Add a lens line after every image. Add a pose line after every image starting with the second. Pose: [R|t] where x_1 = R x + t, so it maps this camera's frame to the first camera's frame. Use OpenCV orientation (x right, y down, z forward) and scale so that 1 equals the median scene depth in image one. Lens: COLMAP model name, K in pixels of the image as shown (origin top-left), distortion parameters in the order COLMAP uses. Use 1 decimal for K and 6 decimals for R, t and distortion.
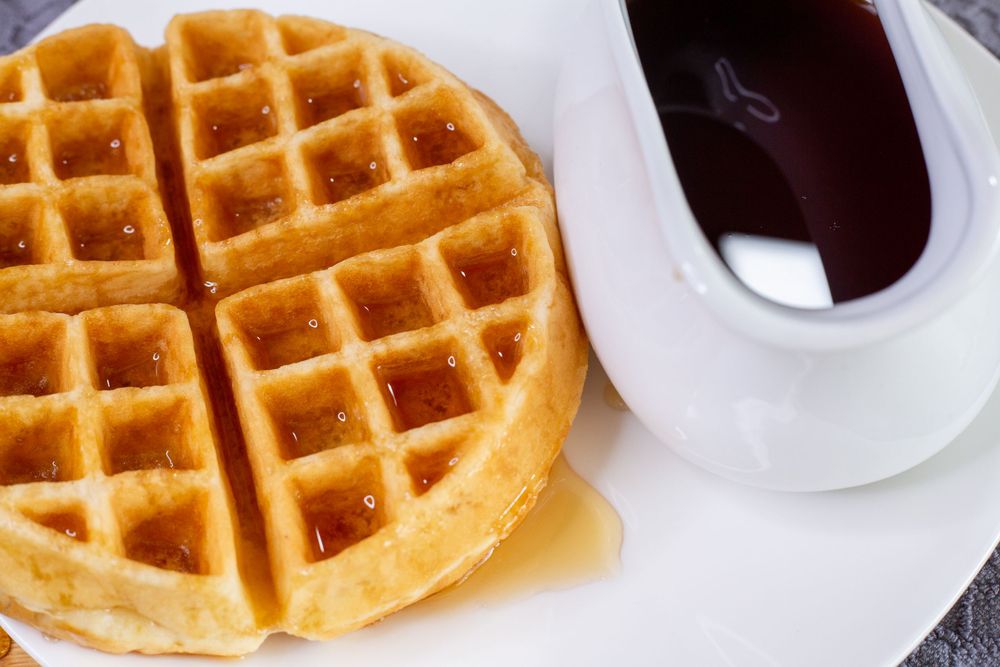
lens RADIAL K [[1623.7, 0, 500.0], [0, 1623.7, 333.5], [0, 0, 1]] dist [-0.132574, -0.125938]
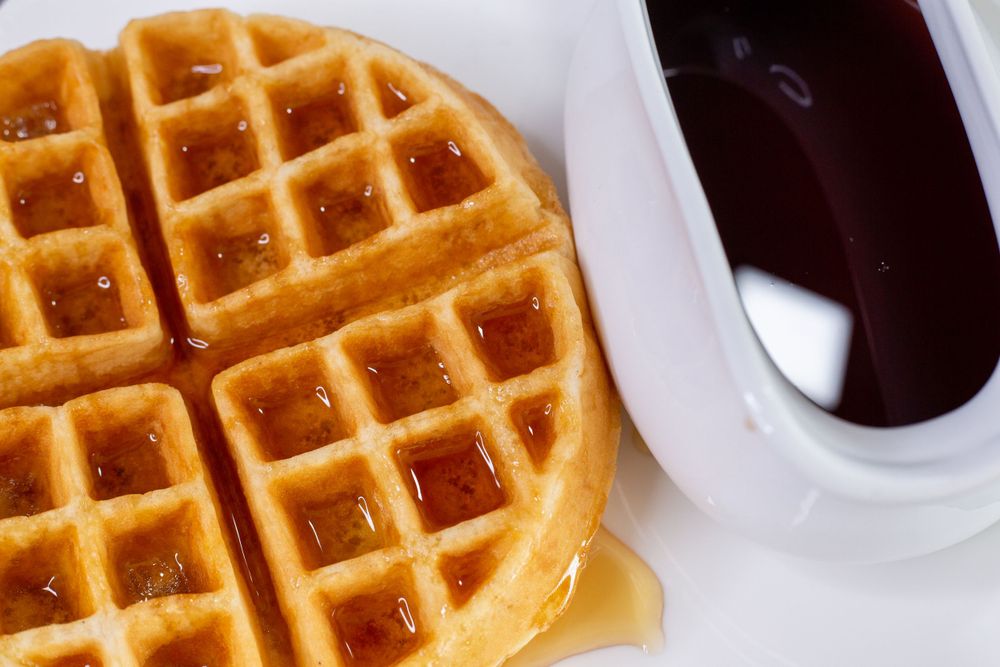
lens RADIAL K [[1623.7, 0, 500.0], [0, 1623.7, 333.5], [0, 0, 1]] dist [-0.132574, -0.125938]
pose [[0.997511, -0.051616, 0.048036, -0.055422], [0.042533, 0.983841, 0.173921, -0.192456], [-0.056237, -0.171445, 0.983587, 0.097691]]
